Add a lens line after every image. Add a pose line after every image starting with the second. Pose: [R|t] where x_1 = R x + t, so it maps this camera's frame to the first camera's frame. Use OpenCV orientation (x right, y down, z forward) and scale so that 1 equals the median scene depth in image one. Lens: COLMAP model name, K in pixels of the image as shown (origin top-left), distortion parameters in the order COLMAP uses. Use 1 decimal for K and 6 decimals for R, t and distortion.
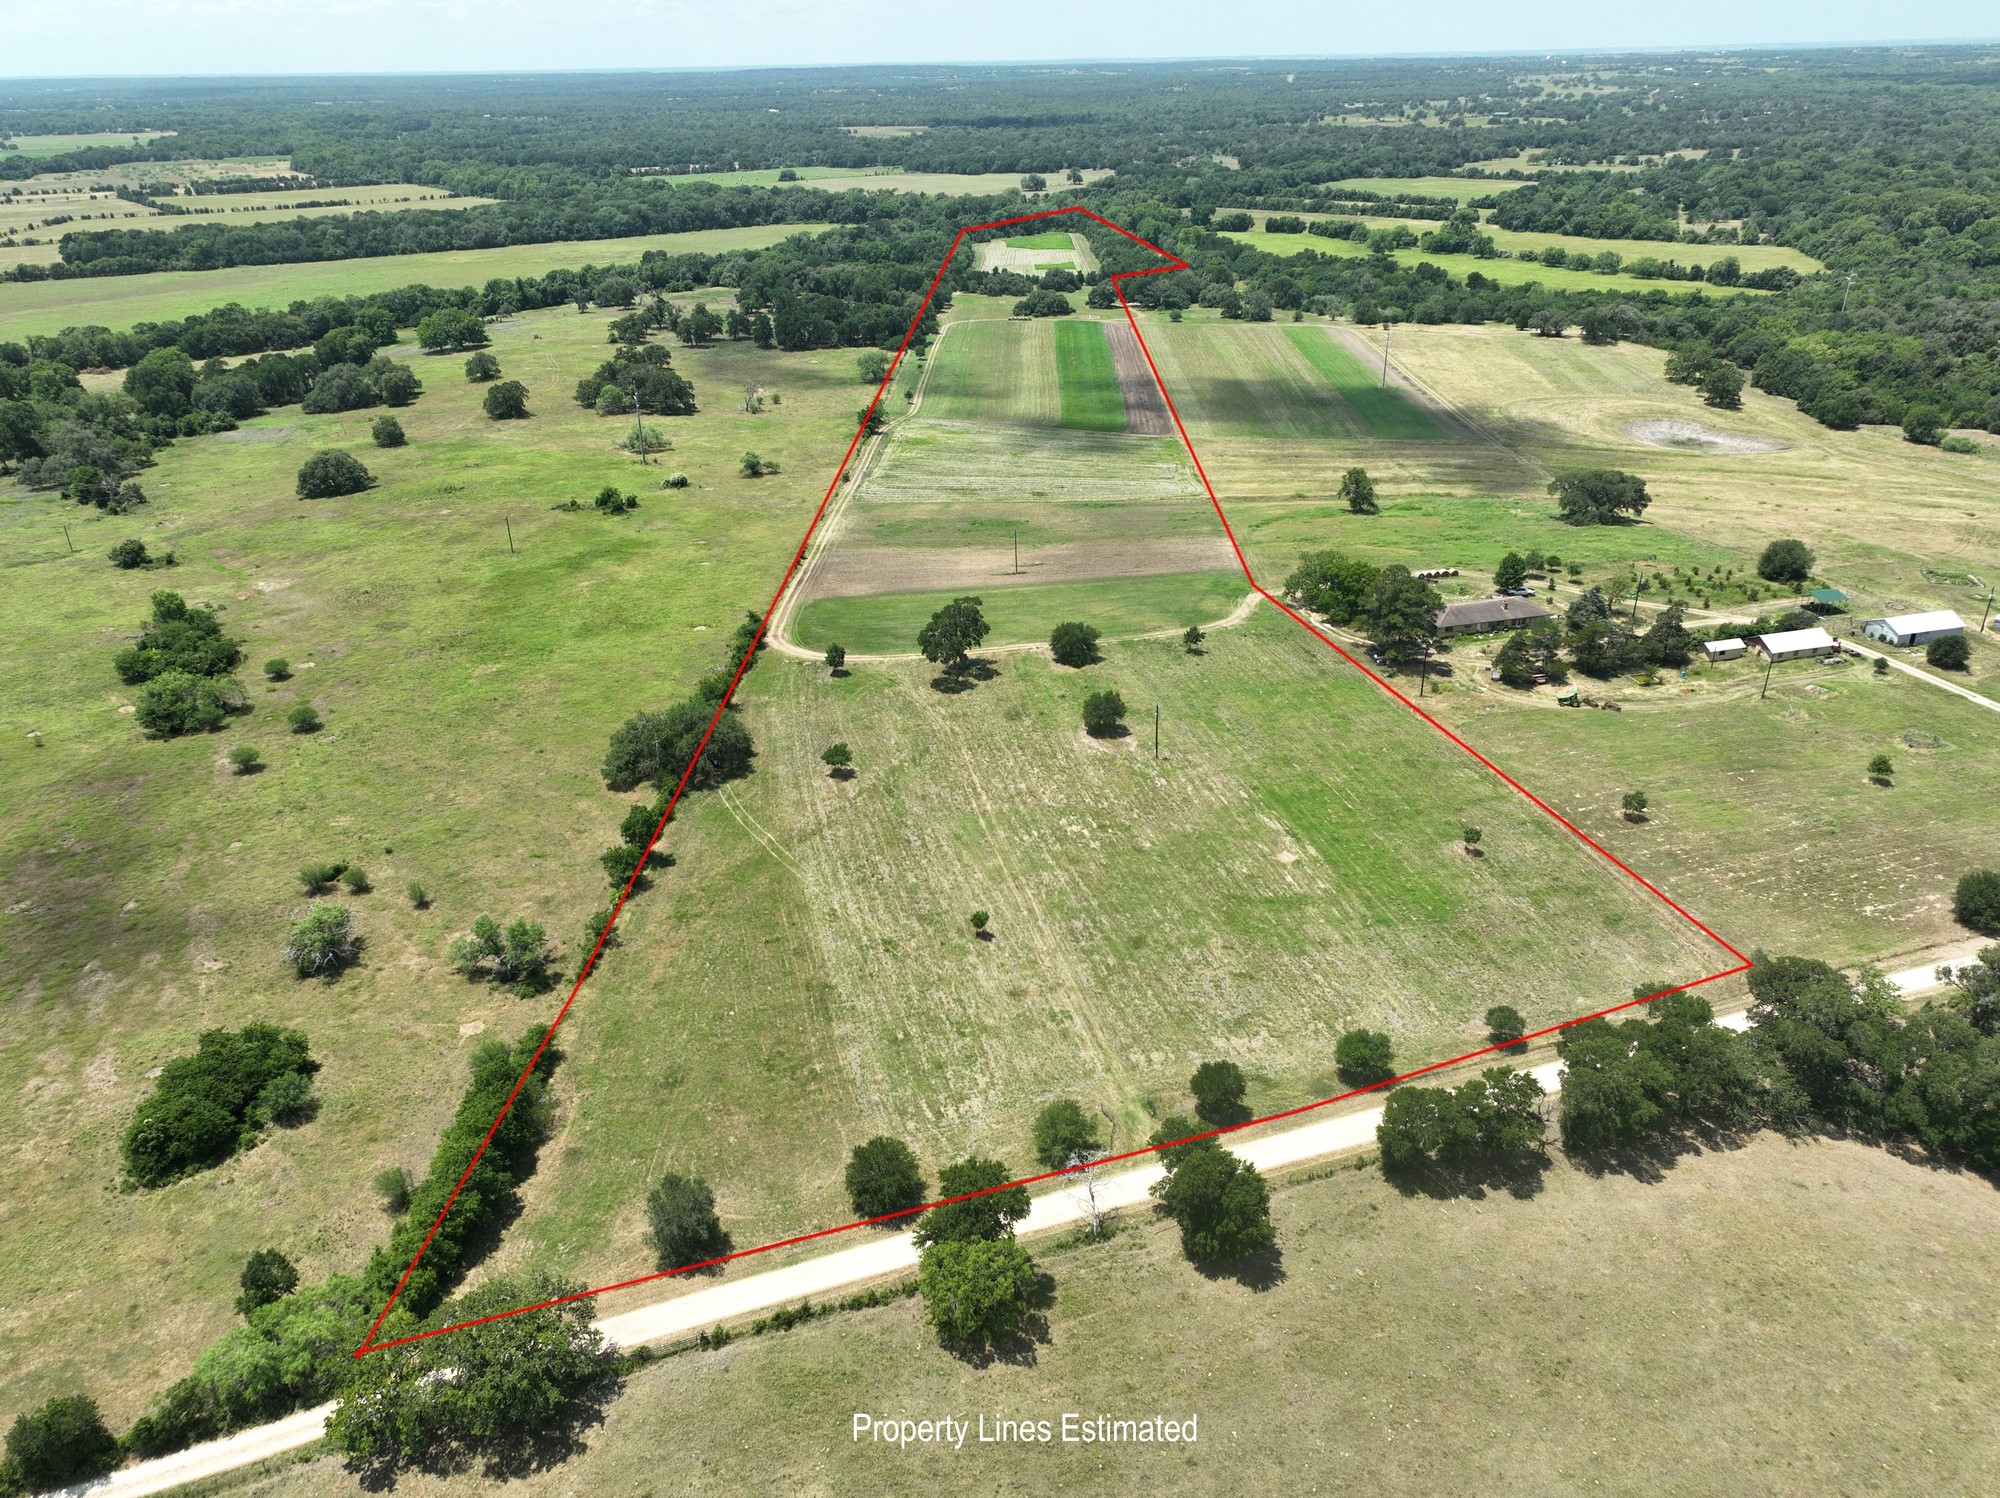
lens RADIAL K [[1406.8, 0, 1000.0], [0, 1406.8, 749.0], [0, 0, 1]] dist [-0.010397, 0.033387]
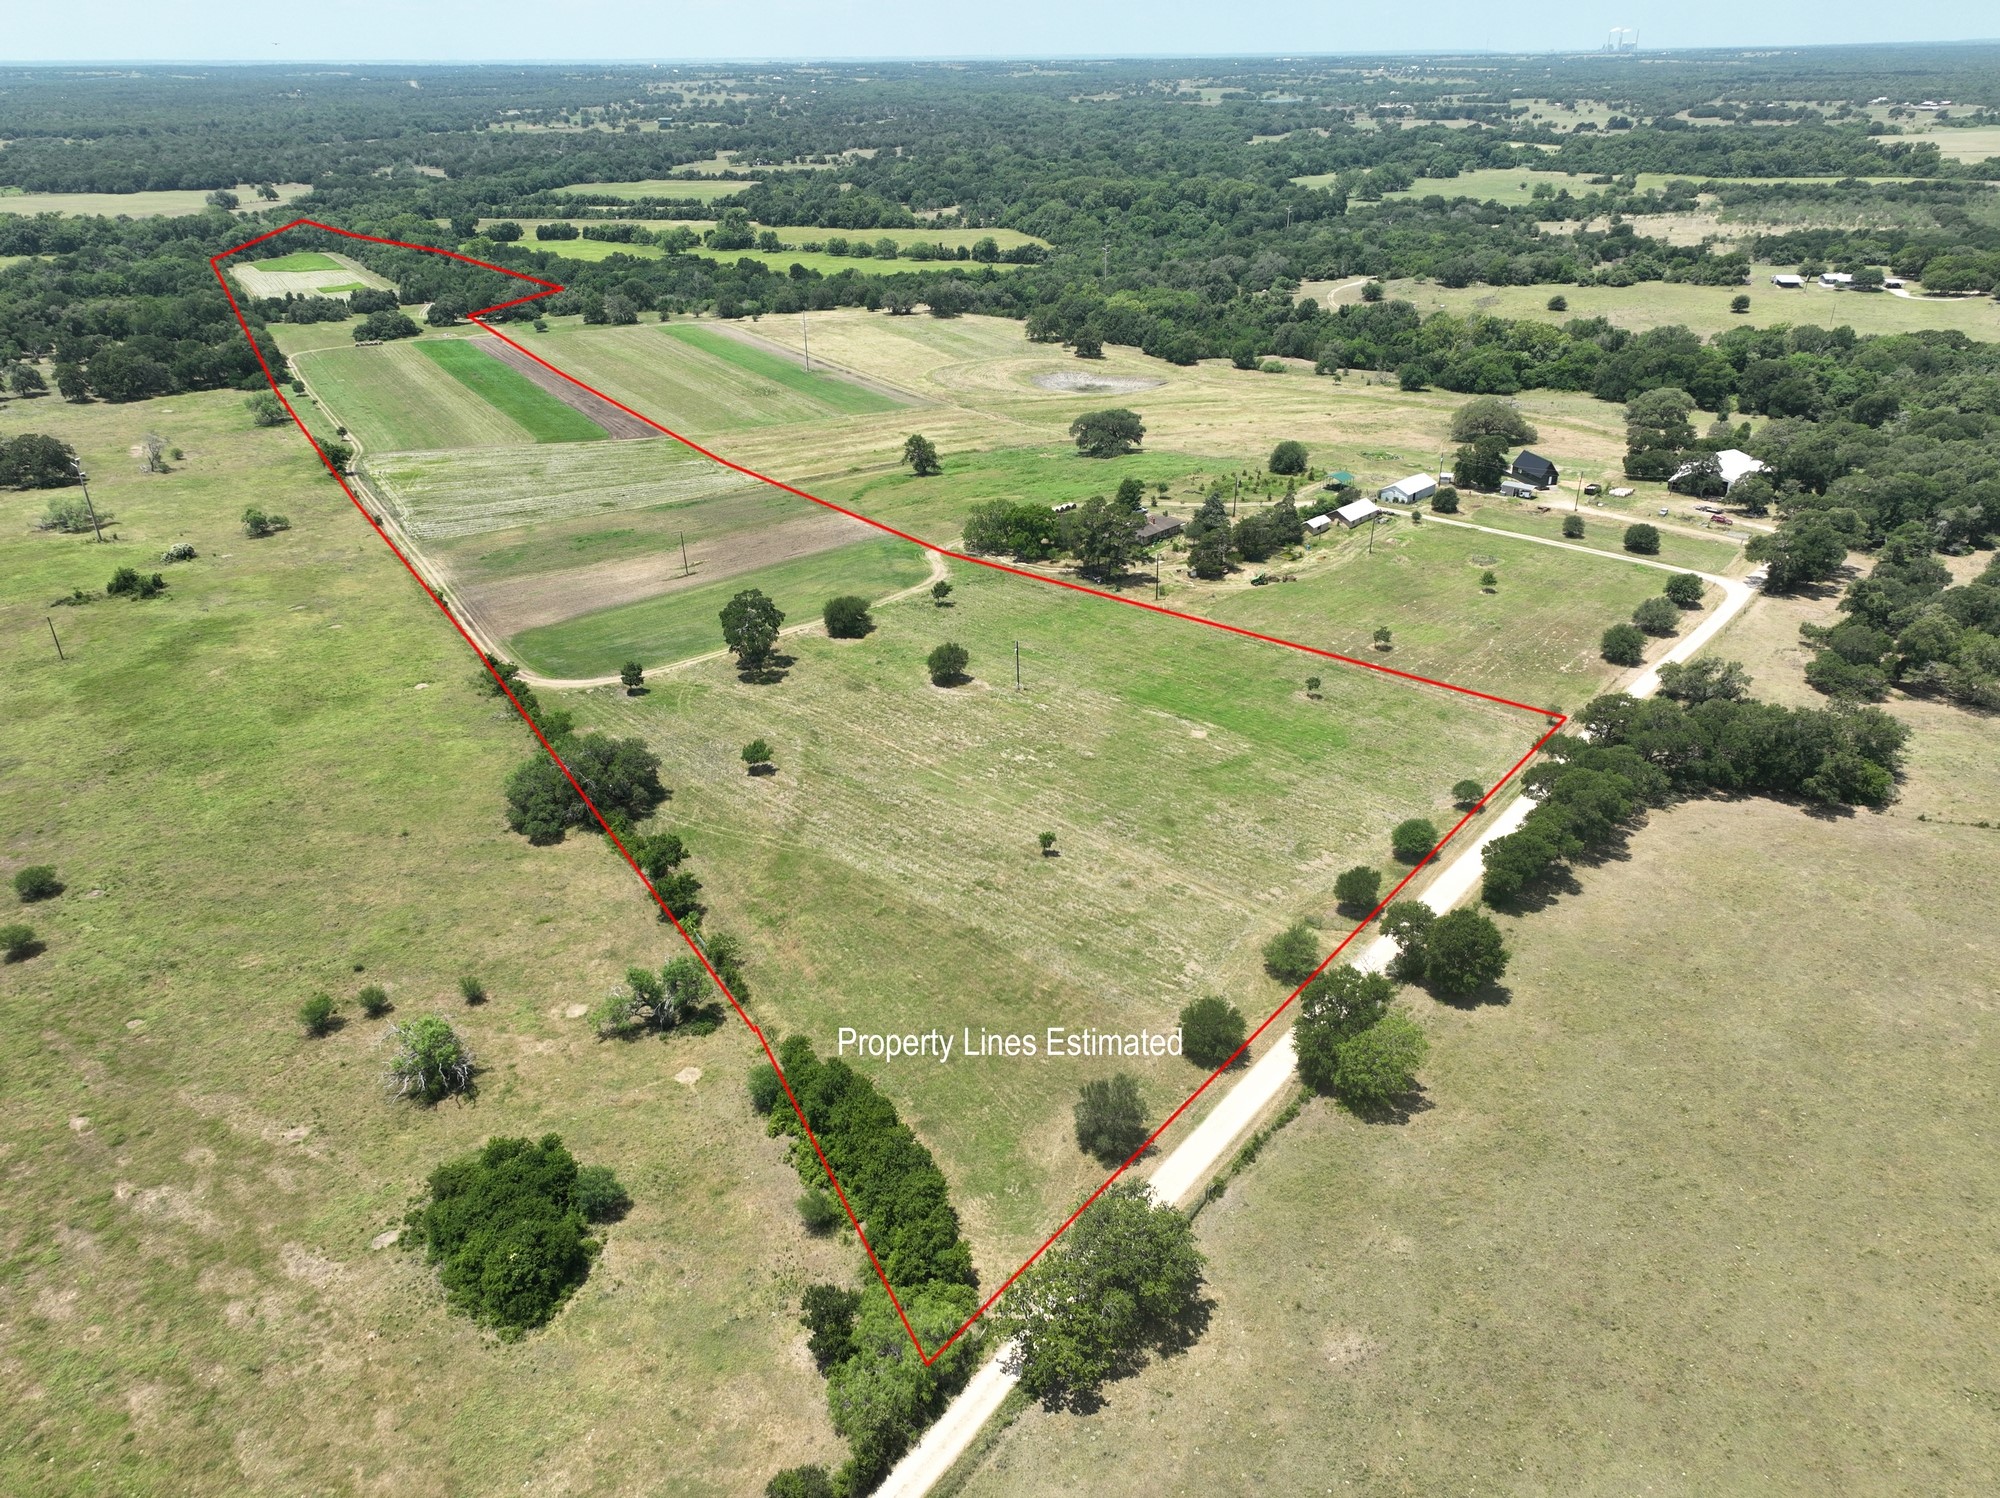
lens RADIAL K [[1406.8, 0, 1000.0], [0, 1406.8, 749.0], [0, 0, 1]] dist [-0.010397, 0.033387]
pose [[0.845123, -0.230157, 0.482487, -0.186914], [0.232246, 0.971021, 0.056398, -0.006002], [-0.481486, 0.064393, 0.874085, 0.017921]]
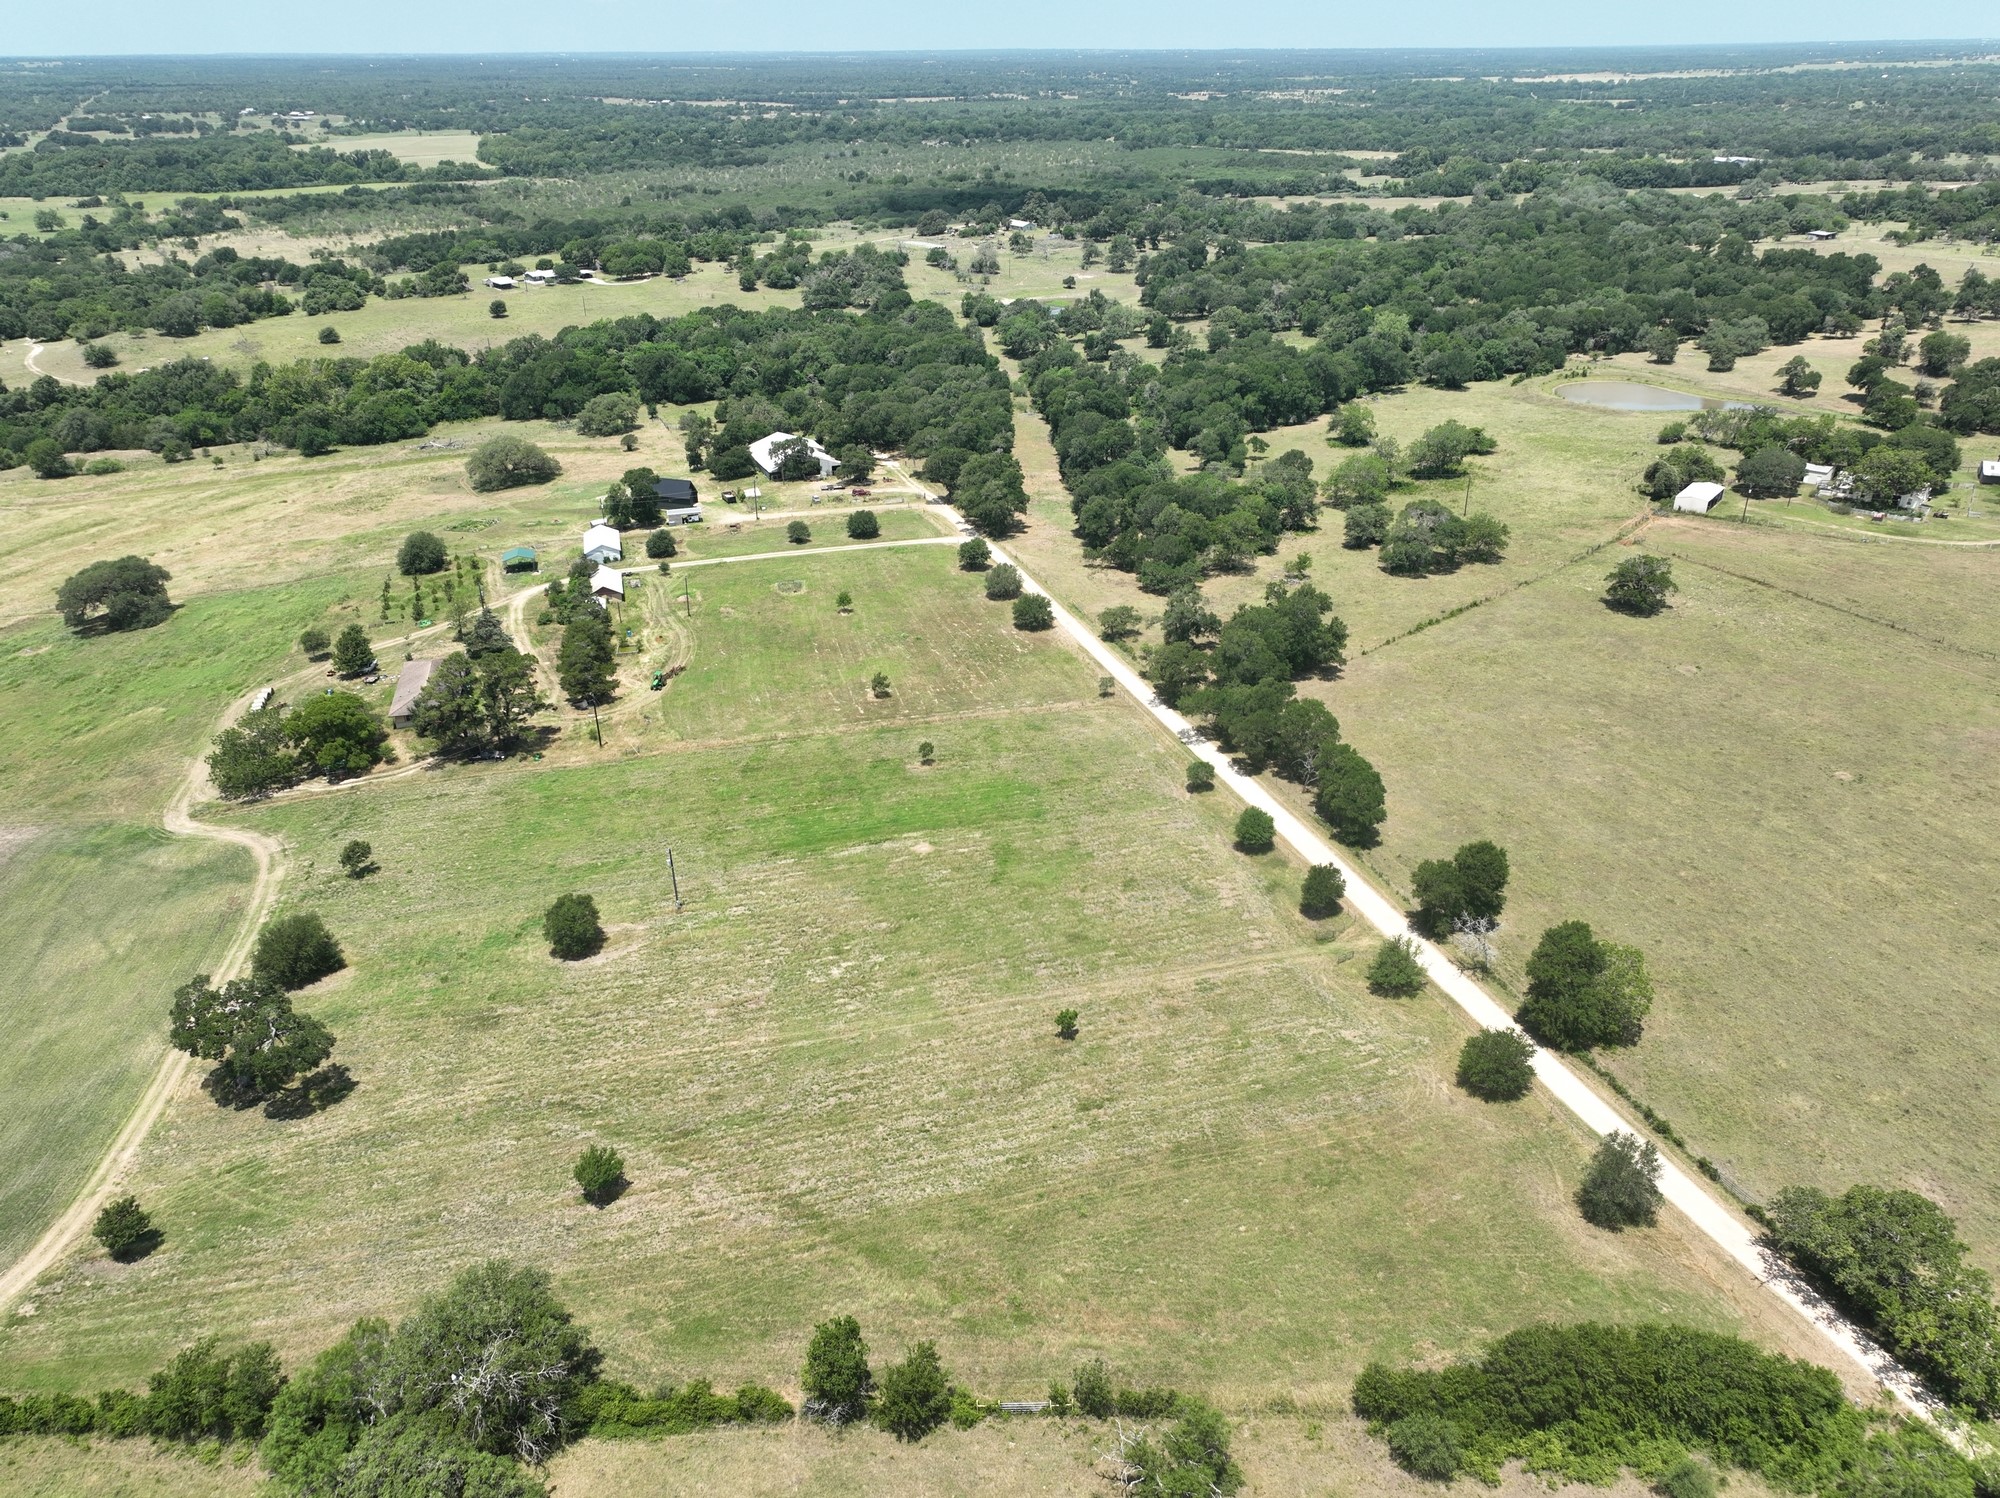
lens RADIAL K [[1406.8, 0, 1000.0], [0, 1406.8, 749.0], [0, 0, 1]] dist [-0.010397, 0.033387]
pose [[-0.008171, -0.432833, 0.901437, -0.249126], [0.449088, 0.803854, 0.390049, -0.128704], [-0.893450, 0.408012, 0.187812, 0.267741]]
